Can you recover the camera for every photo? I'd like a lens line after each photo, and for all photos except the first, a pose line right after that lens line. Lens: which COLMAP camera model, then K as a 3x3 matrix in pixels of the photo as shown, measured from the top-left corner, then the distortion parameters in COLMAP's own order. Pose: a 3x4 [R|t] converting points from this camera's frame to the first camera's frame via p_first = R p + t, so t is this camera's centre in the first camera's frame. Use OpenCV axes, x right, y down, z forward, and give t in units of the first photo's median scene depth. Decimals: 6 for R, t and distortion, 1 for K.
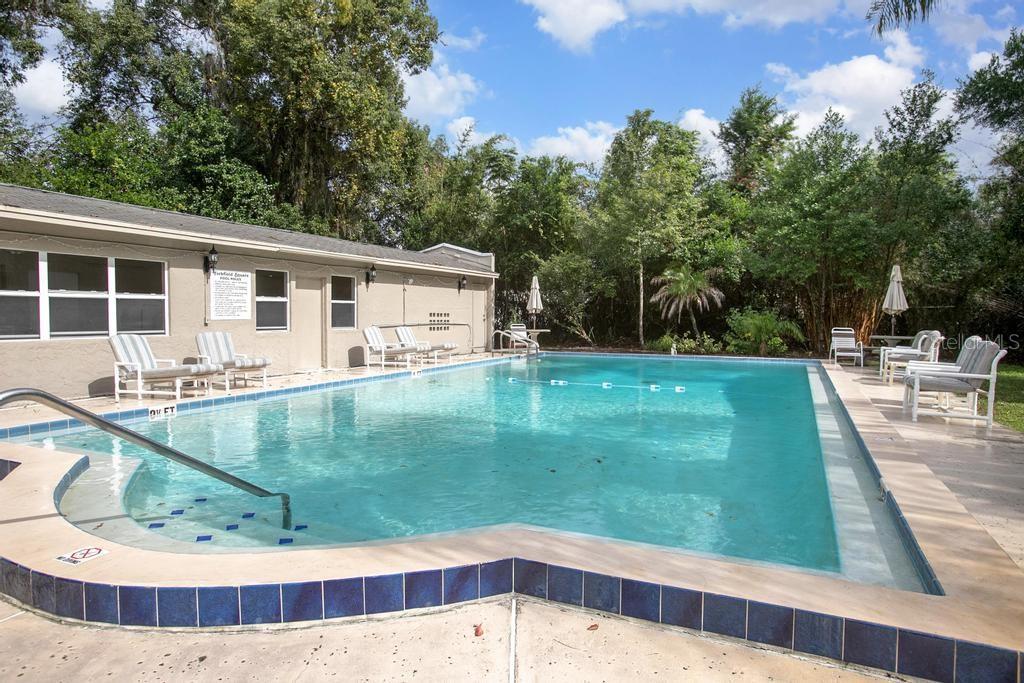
lens RADIAL K [[628.7, 0, 512.0], [0, 628.7, 341.5], [0, 0, 1]] dist [-0.008756, -0.000802]
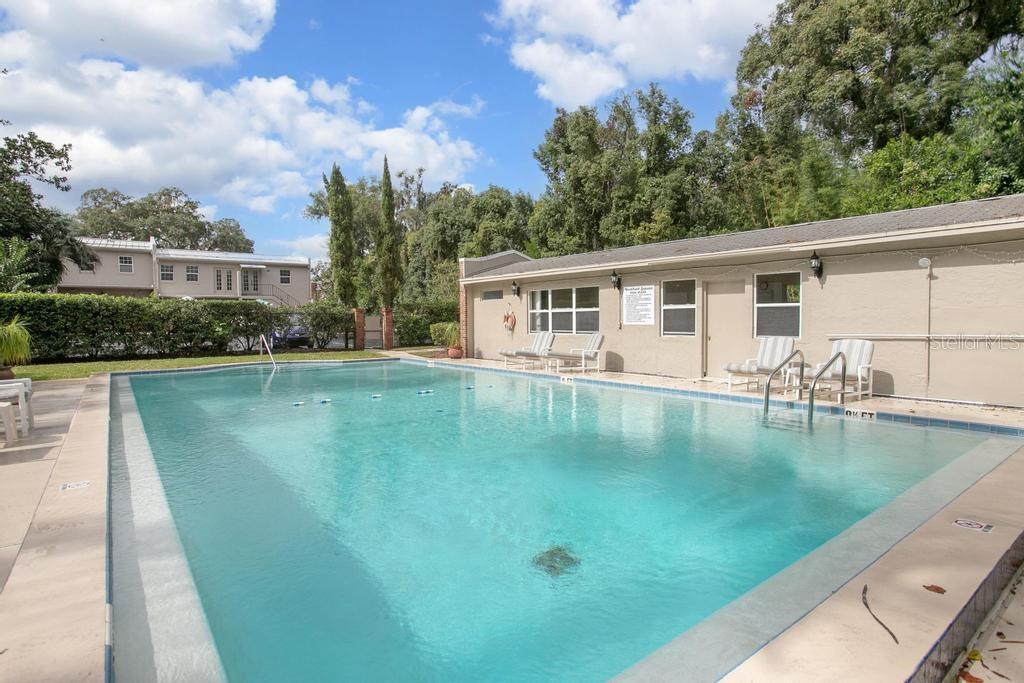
lens RADIAL K [[535.3, 0, 512.0], [0, 535.3, 341.5], [0, 0, 1]] dist [-0.033186, 0.001000]
pose [[-0.445450, 0.038106, -0.894495, 0.389066], [-0.032558, 0.997744, 0.058718, -0.035378], [0.894714, 0.055279, -0.443205, 0.783529]]
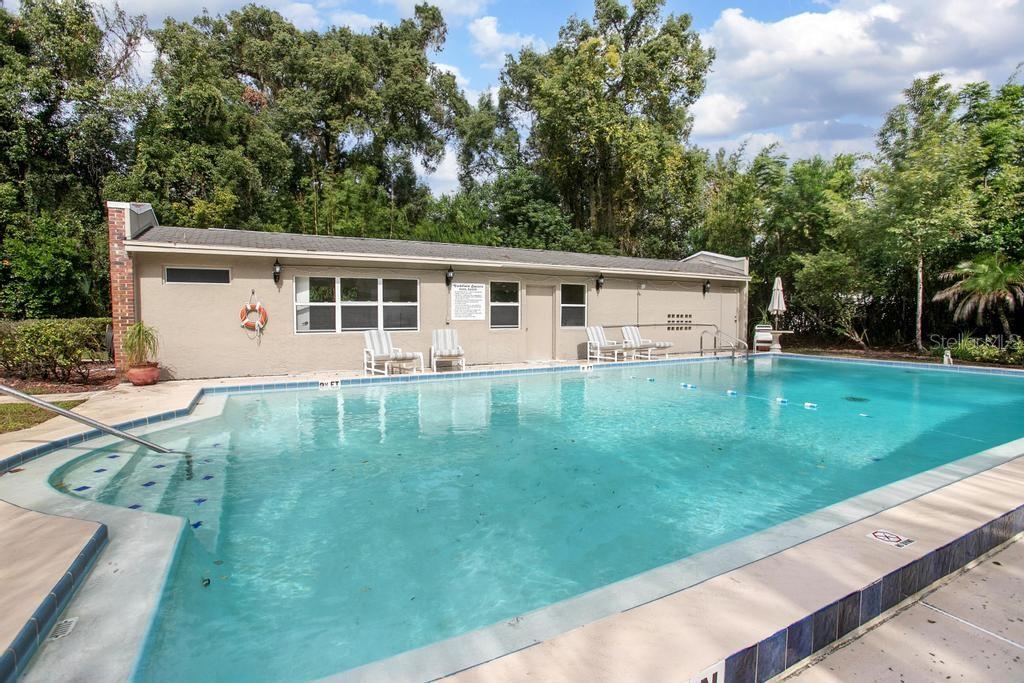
lens RADIAL K [[497.0, 0, 512.0], [0, 497.0, 341.5], [0, 0, 1]] dist [-0.079996, 0.054237]
pose [[0.800433, 0.027026, -0.598813, 0.164703], [-0.022099, 0.999634, 0.015576, -0.004765], [0.599015, 0.000766, 0.800738, 0.130141]]
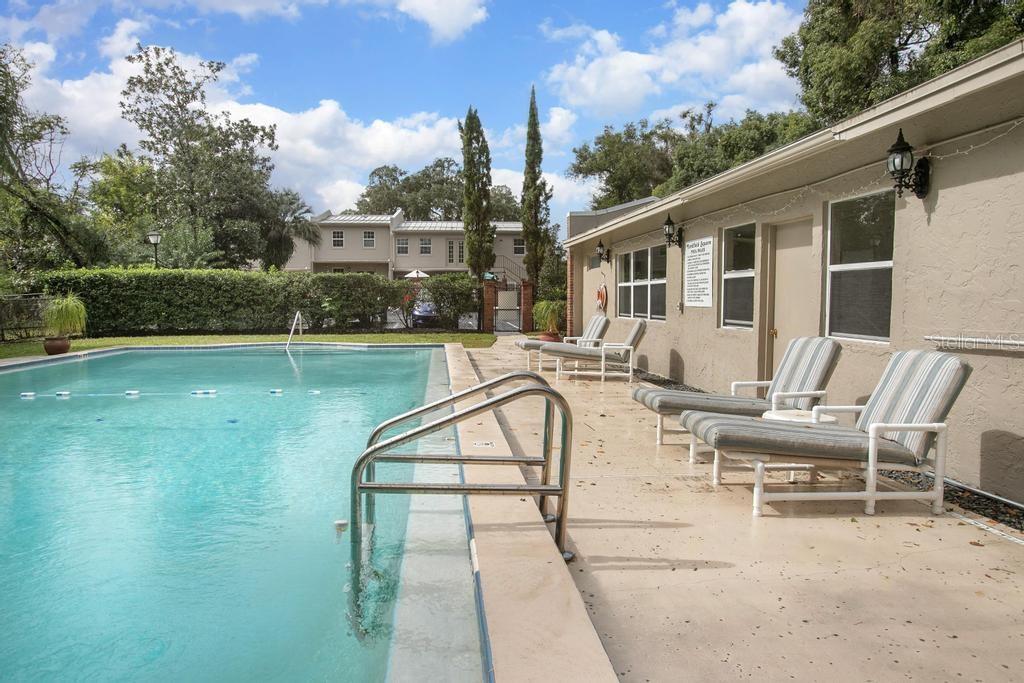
lens RADIAL K [[643.7, 0, 512.0], [0, 643.7, 341.5], [0, 0, 1]] dist [-0.068650, 0.000340]
pose [[-0.843789, 0.033349, -0.535638, 0.082184], [-0.026238, 0.994310, 0.103240, -0.041445], [0.536033, 0.101167, -0.838113, 0.946254]]
